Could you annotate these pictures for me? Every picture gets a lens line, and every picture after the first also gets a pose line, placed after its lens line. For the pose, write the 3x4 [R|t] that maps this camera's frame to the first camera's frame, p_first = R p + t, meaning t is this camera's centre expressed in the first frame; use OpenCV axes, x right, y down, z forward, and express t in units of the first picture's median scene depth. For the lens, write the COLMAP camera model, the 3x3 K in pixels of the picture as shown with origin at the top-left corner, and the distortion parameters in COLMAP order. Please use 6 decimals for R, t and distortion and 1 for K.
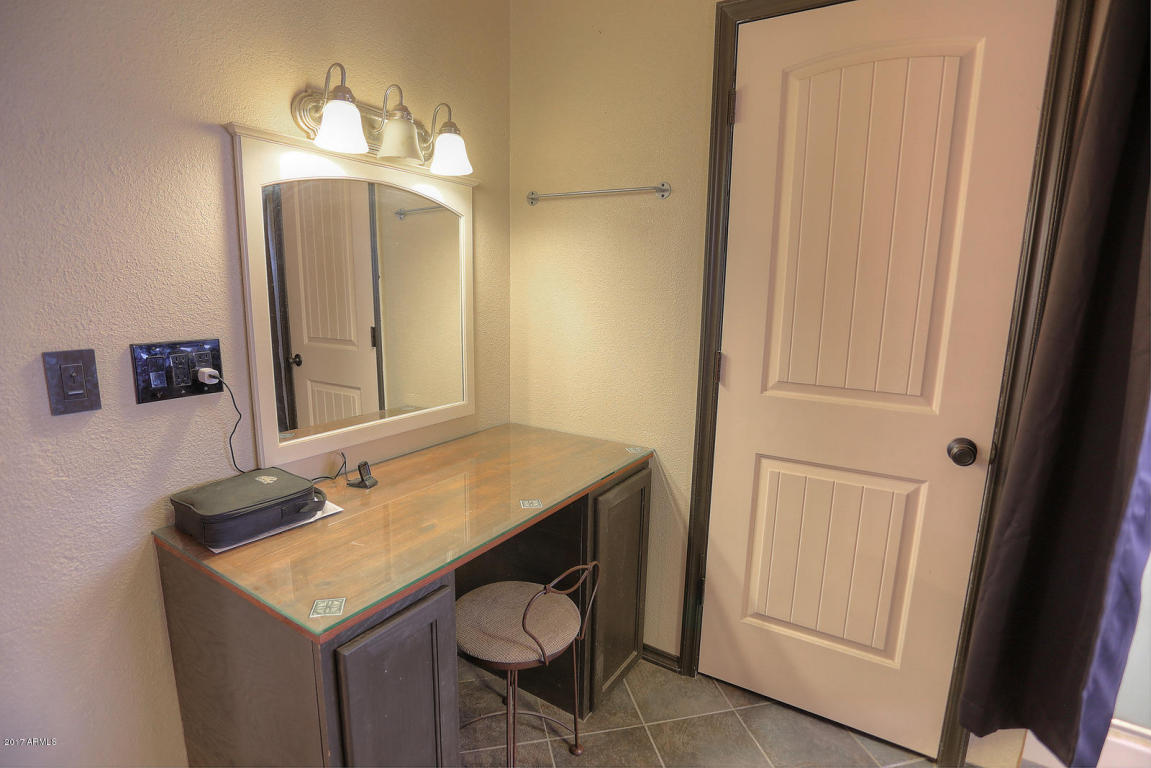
lens RADIAL K [[562.4, 0, 575.5], [0, 562.4, 384.0], [0, 0, 1]] dist [-0.068910, 0.030002]
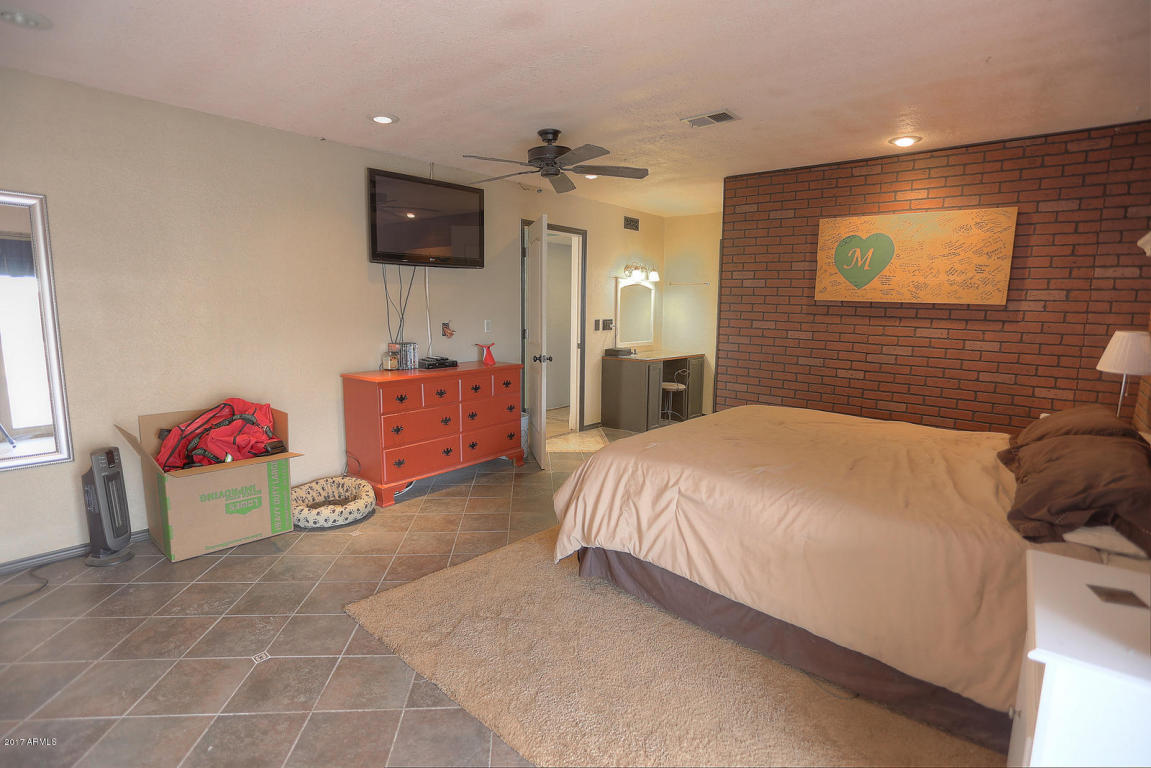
lens RADIAL K [[562.4, 0, 575.5], [0, 562.4, 384.0], [0, 0, 1]] dist [-0.068910, 0.030002]
pose [[0.990039, 0.012238, -0.140257, -0.209142], [-0.018525, 0.998877, -0.043609, 0.570454], [0.139566, 0.045772, 0.989154, -3.145208]]
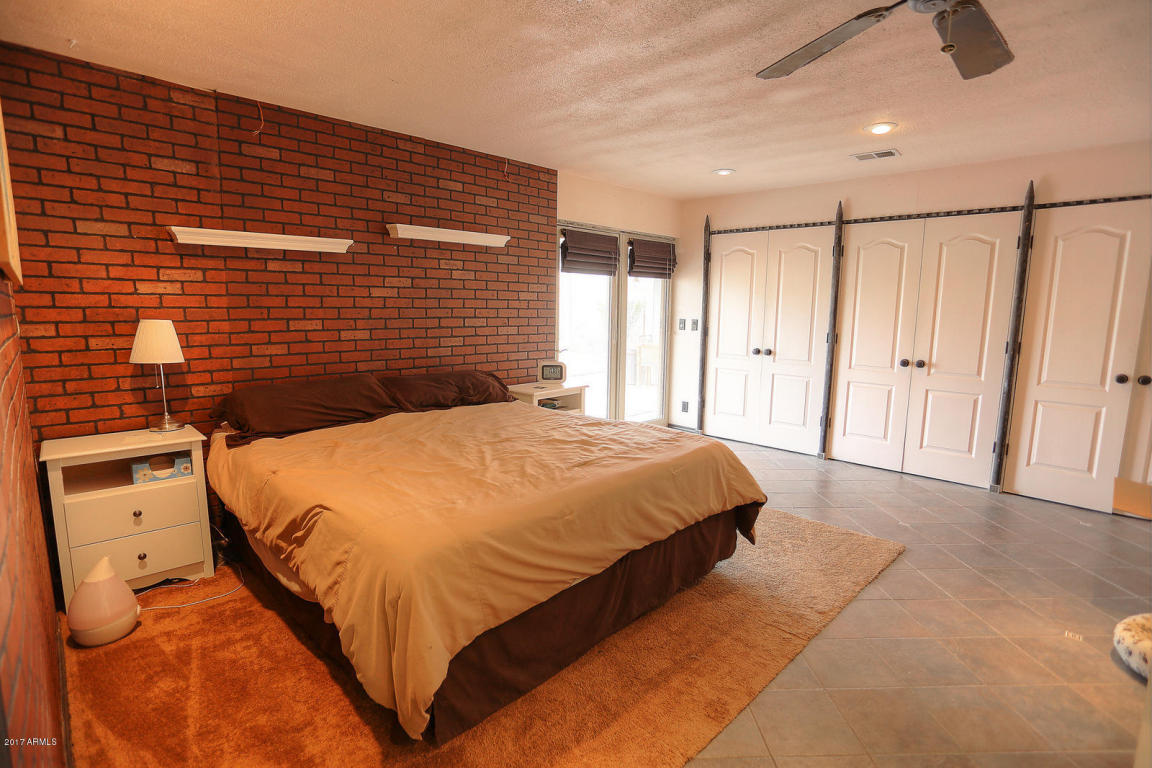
lens RADIAL K [[562.9, 0, 576.0], [0, 562.9, 384.0], [0, 0, 1]] dist [-0.068910, 0.030002]
pose [[-0.976407, -0.060965, 0.207152, -0.268823], [0.008035, 0.948397, 0.316984, -0.051345], [-0.215787, 0.311169, -0.925532, 0.225267]]
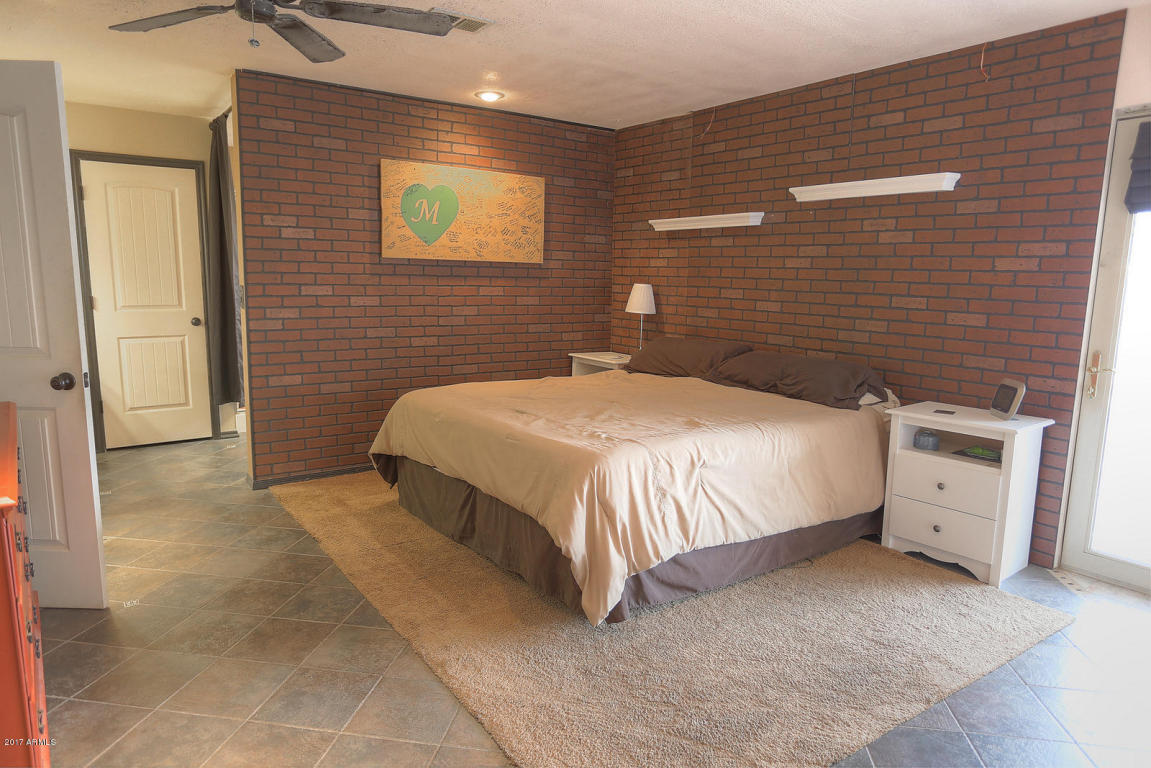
lens RADIAL K [[714.4, 0, 573.0], [0, 714.4, 383.2], [0, 0, 1]] dist [-0.029269, 0.003238]
pose [[0.371356, -0.157765, 0.914989, -1.872034], [0.162119, 0.981338, 0.103408, 0.343688], [-0.914228, 0.109936, 0.390003, -2.075883]]
